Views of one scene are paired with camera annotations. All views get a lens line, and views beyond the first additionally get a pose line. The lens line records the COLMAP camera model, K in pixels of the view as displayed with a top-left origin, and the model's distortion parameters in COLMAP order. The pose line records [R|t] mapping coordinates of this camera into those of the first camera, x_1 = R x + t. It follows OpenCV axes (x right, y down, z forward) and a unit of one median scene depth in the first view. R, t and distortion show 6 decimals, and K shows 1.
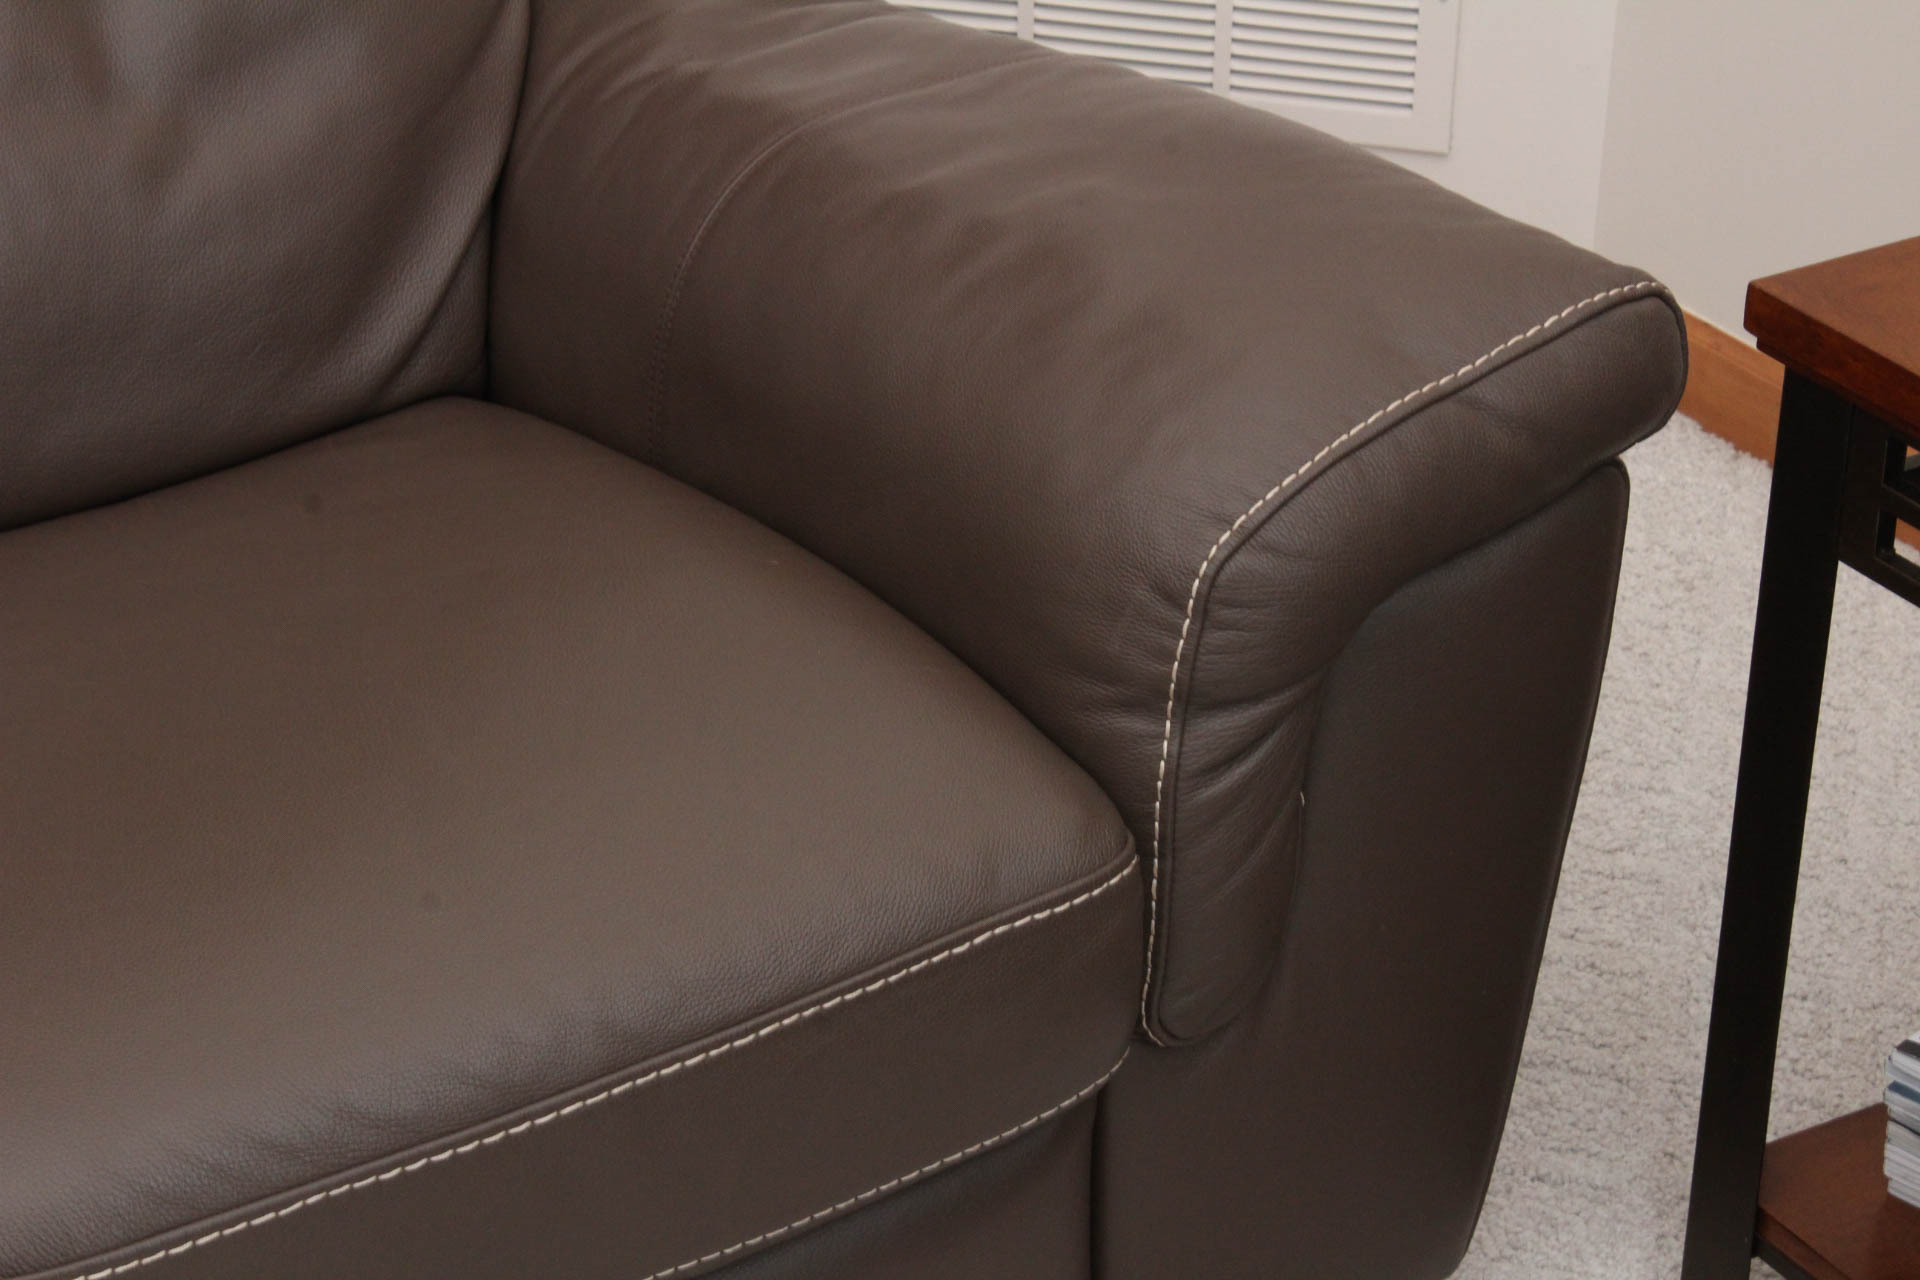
lens RADIAL K [[4539.4, 0, 960.0], [0, 4539.4, 640.0], [0, 0, 1]] dist [0.058109, 0.575135]
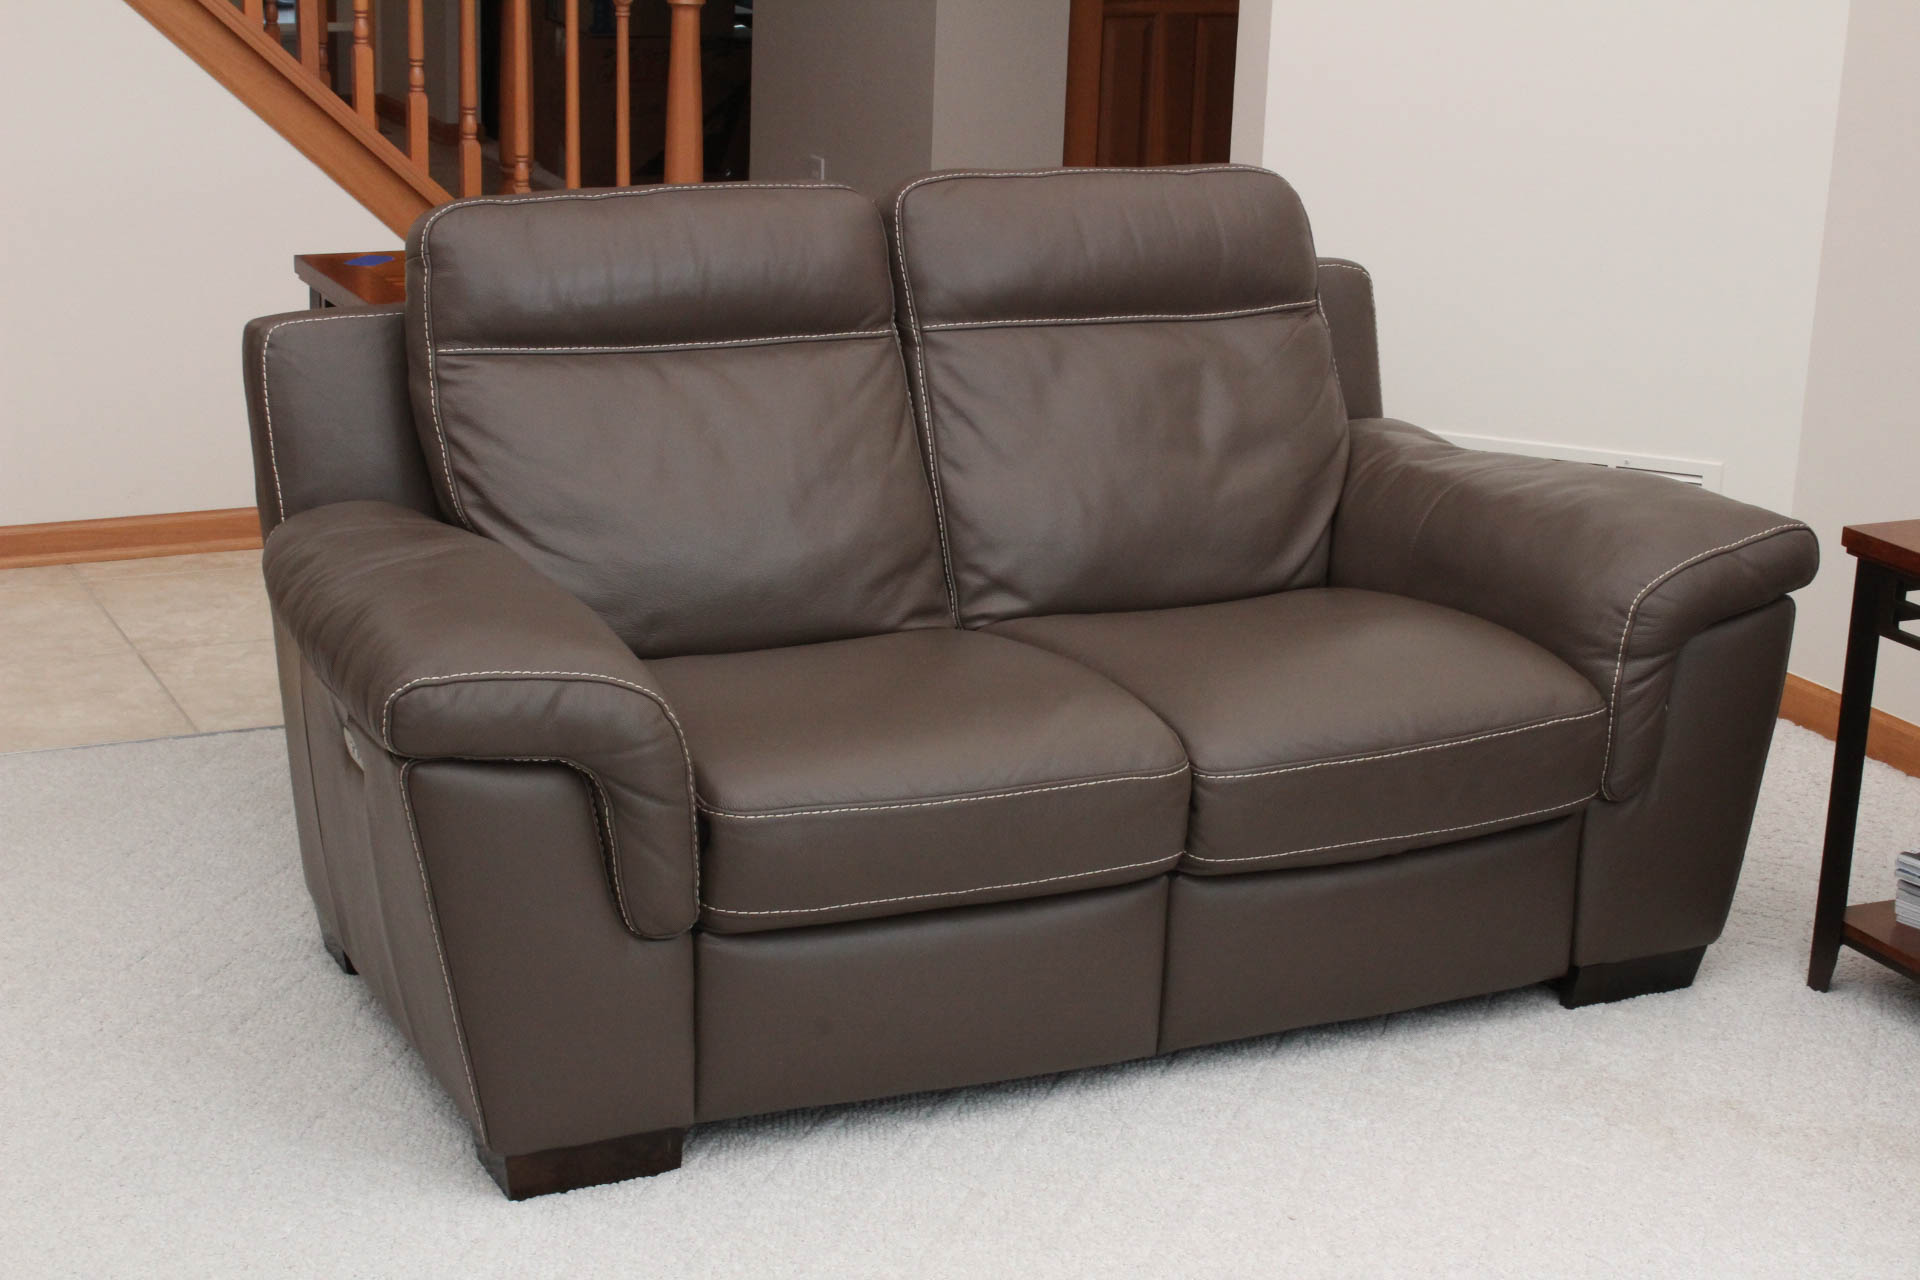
lens RADIAL K [[3208.9, 0, 960.0], [0, 3208.9, 640.0], [0, 0, 1]] dist [0.004215, 0.000159]
pose [[0.992937, 0.051730, -0.106770, -0.128442], [-0.074075, 0.973284, -0.217329, 0.414480], [0.092675, 0.223703, 0.970241, -0.808375]]
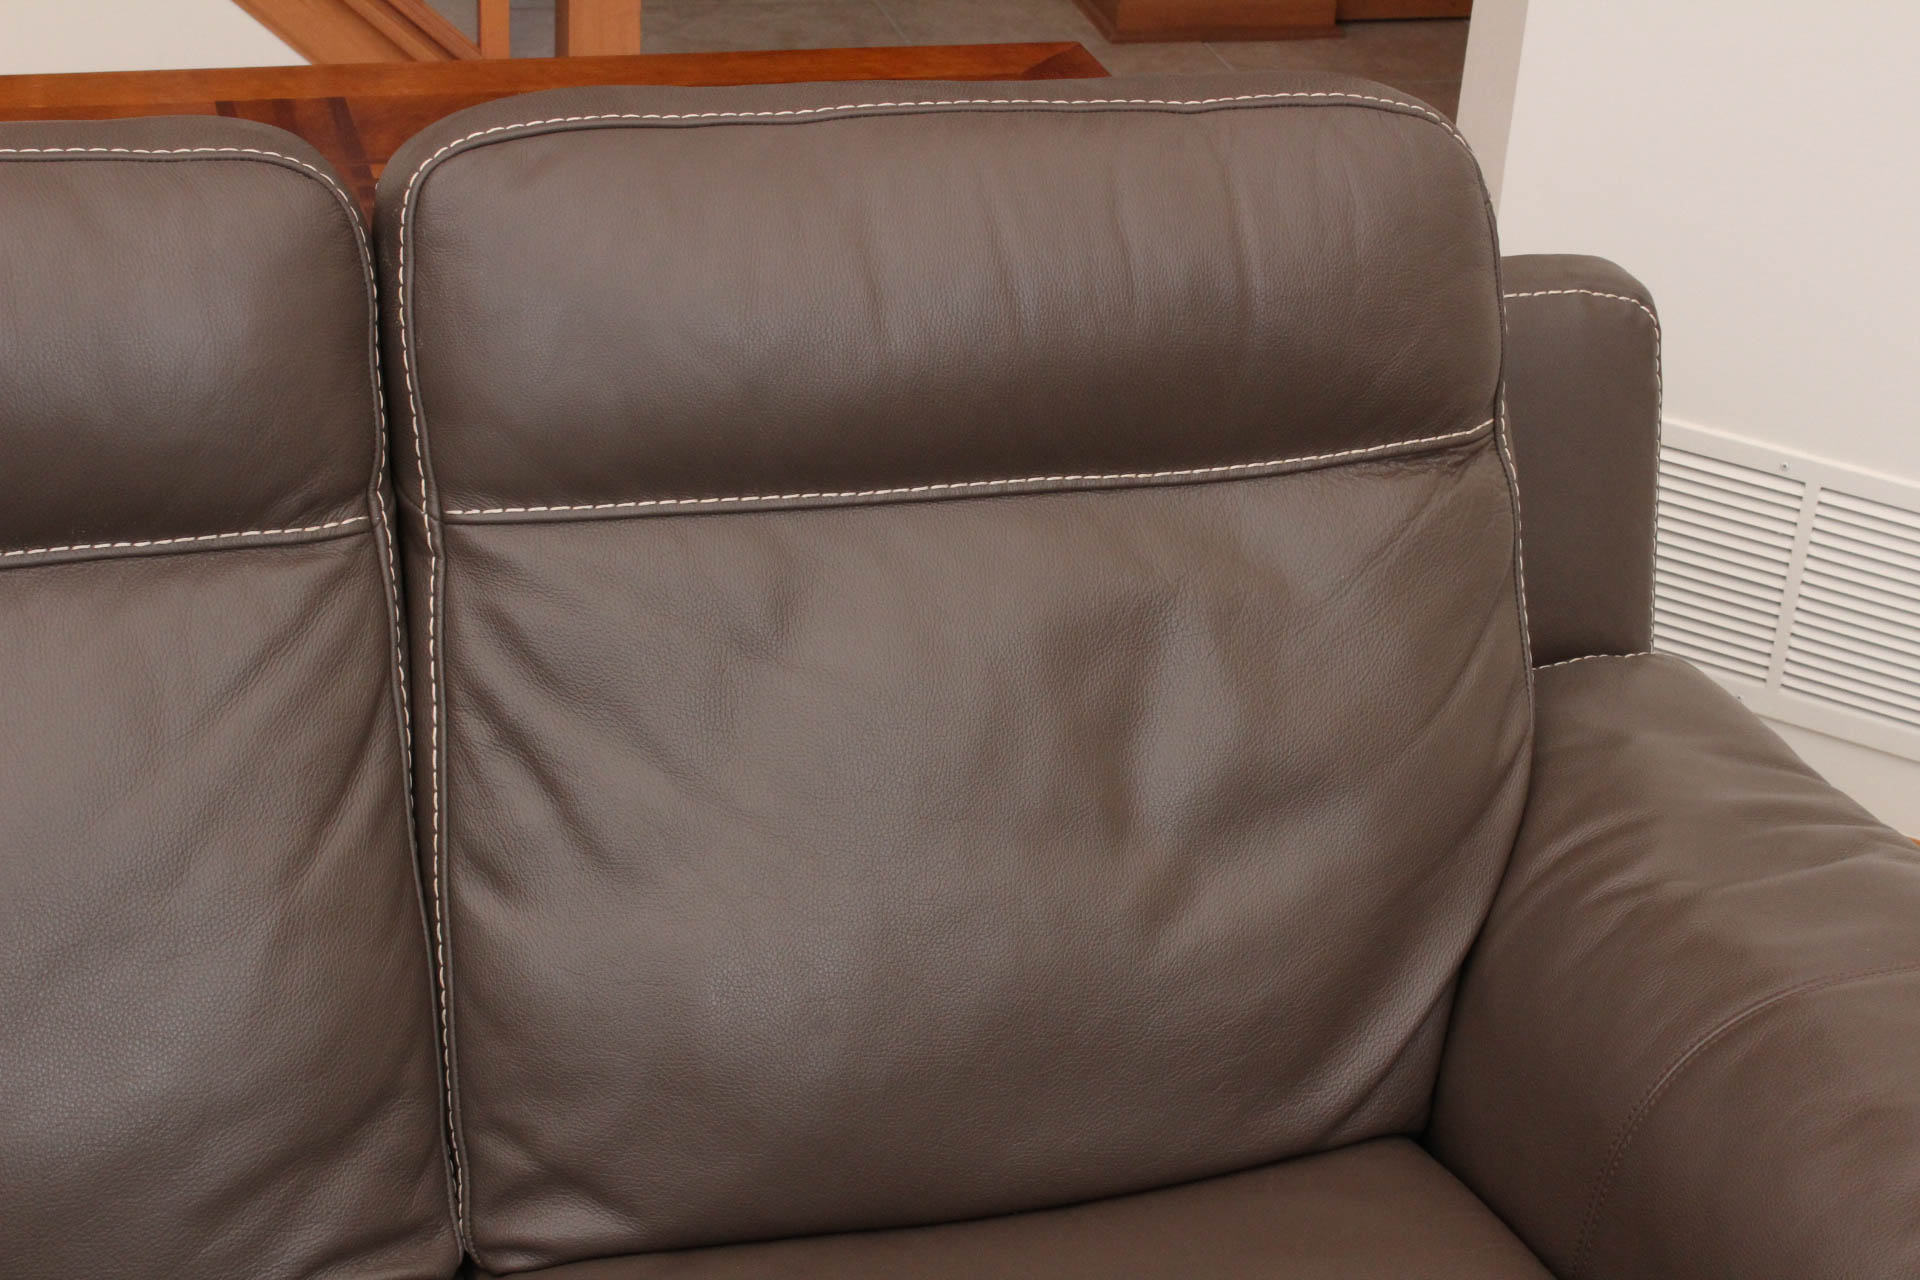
lens RADIAL K [[3274.4, 0, 960.0], [0, 3274.4, 640.0], [0, 0, 1]] dist [-0.004922, 0.049444]
pose [[0.958608, 0.169722, -0.228618, -0.059782], [-0.175407, 0.984485, -0.004627, -0.164105], [0.224286, 0.044537, 0.973505, 0.254427]]
